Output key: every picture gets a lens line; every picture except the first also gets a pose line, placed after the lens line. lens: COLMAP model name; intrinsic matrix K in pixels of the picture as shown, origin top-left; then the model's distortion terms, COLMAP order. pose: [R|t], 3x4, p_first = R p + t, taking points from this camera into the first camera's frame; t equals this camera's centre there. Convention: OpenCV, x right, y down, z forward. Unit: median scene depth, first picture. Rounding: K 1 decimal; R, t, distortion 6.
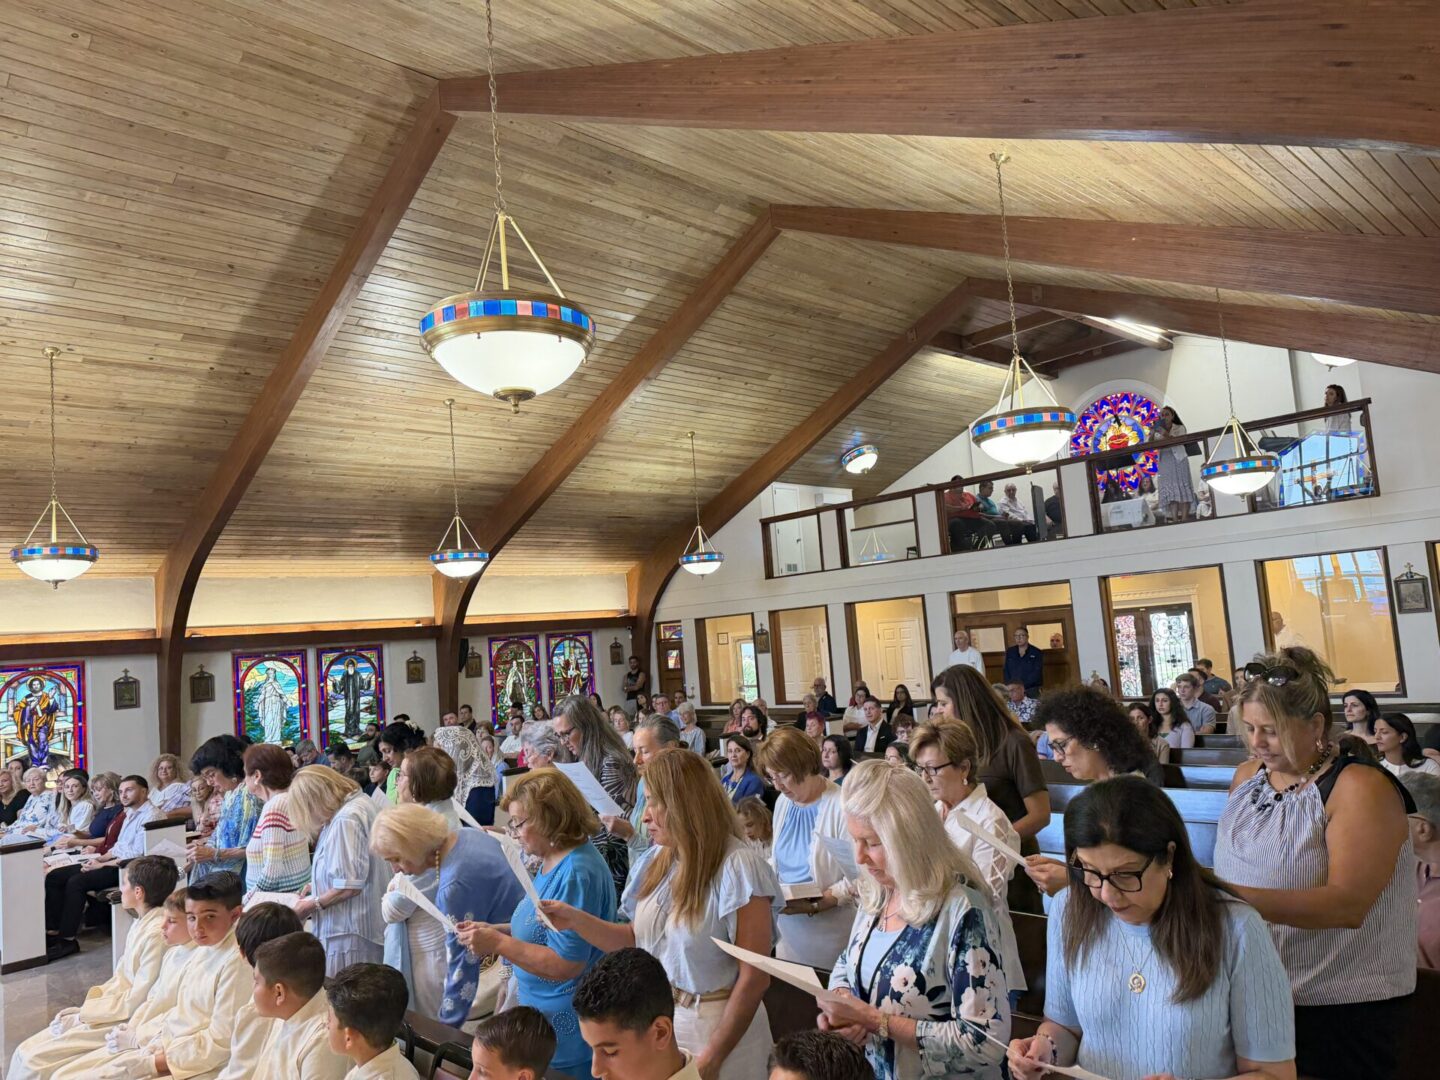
lens RADIAL K [[1005.7, 0, 752.4], [0, 1005.7, 545.1], [0, 0, 1]] dist [0.180468, -0.309188]
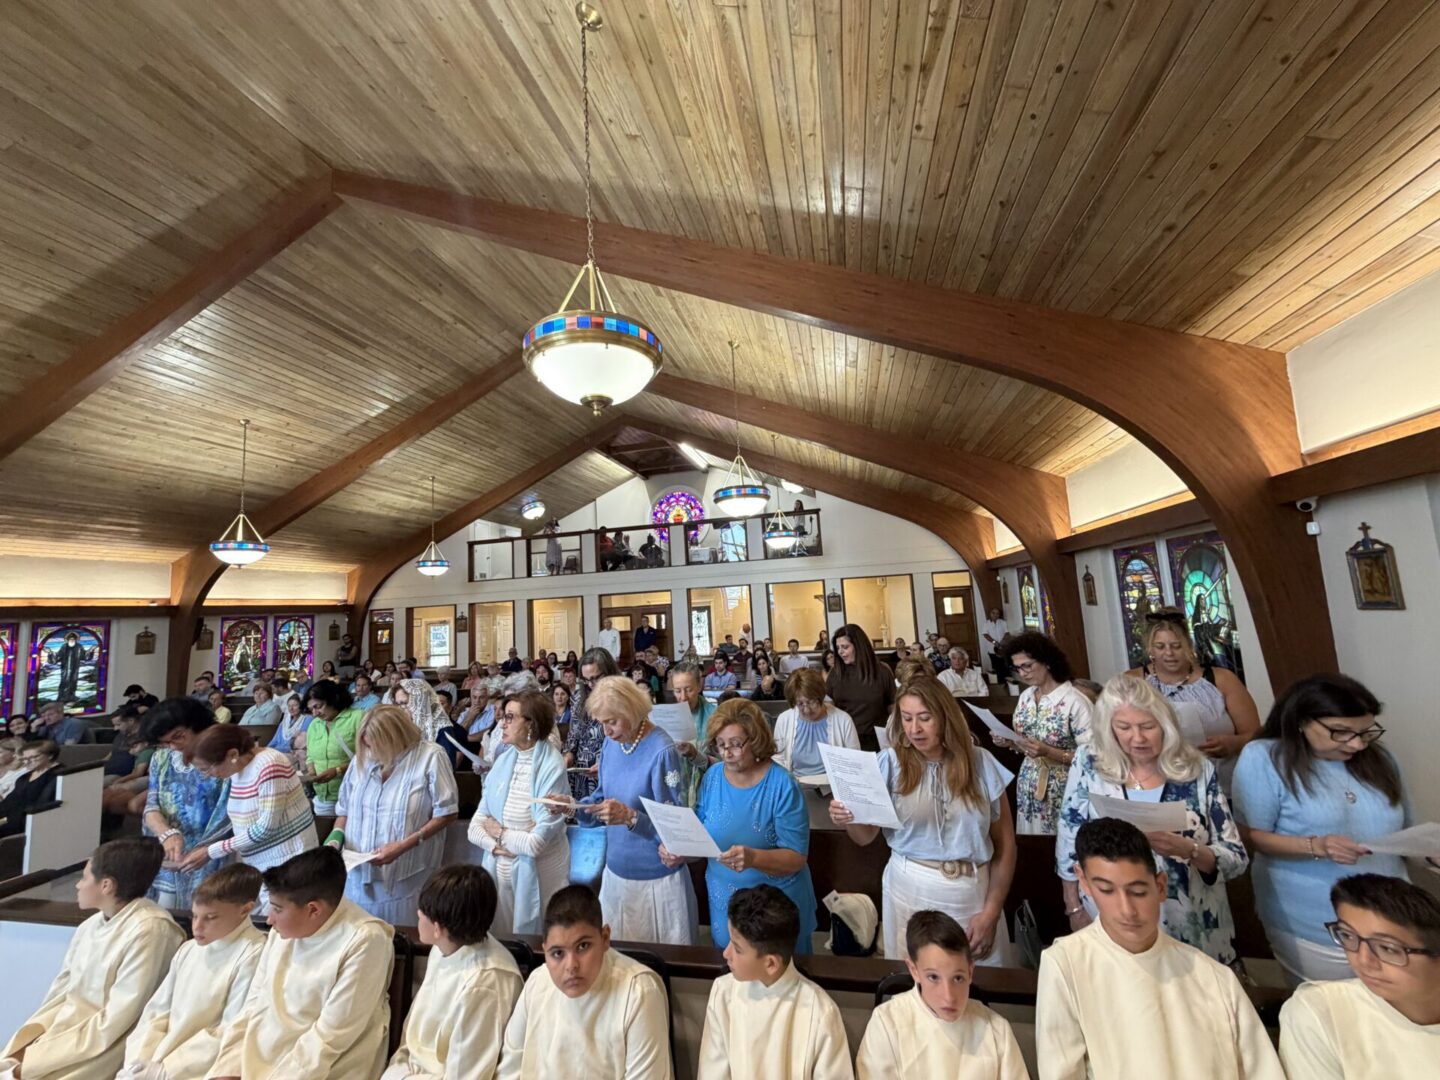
lens RADIAL K [[568.3, 0, 720.0], [0, 568.3, 540.0], [0, 0, 1]] dist [0.008154, 0.000154]
pose [[0.847720, 0.091907, 0.522421, -0.126089], [-0.058776, 0.995086, -0.079688, 0.018468], [-0.527178, 0.036847, 0.848956, 0.092580]]
